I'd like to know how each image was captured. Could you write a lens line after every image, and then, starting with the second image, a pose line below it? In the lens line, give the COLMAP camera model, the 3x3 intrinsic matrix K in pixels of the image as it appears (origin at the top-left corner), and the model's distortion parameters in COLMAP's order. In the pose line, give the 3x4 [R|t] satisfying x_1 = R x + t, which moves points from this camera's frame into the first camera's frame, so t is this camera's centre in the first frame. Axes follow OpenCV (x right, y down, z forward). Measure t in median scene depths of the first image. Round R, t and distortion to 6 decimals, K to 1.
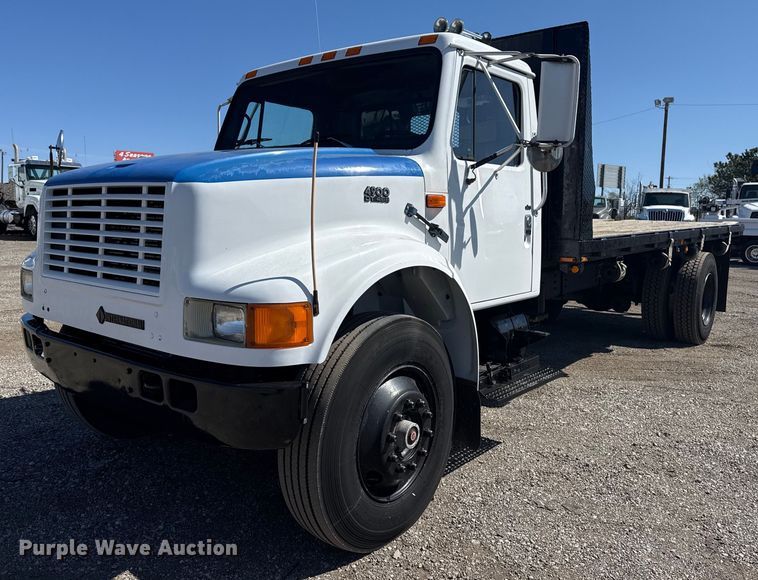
lens RADIAL K [[628.1, 0, 407.9], [0, 628.1, 293.1], [0, 0, 1]] dist [0.040873, -0.032632]
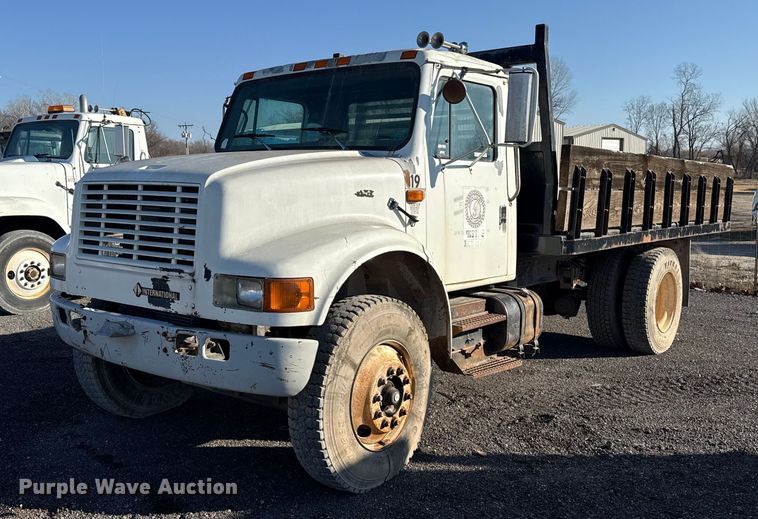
lens RADIAL K [[710.0, 0, 377.2], [0, 710.0, 266.5], [0, 0, 1]] dist [0.051770, 0.000000]
pose [[0.999636, 0.002336, -0.026891, 0.012117], [-0.003036, 0.999657, -0.026006, 0.023724], [0.026821, 0.026078, 0.999300, -0.354071]]
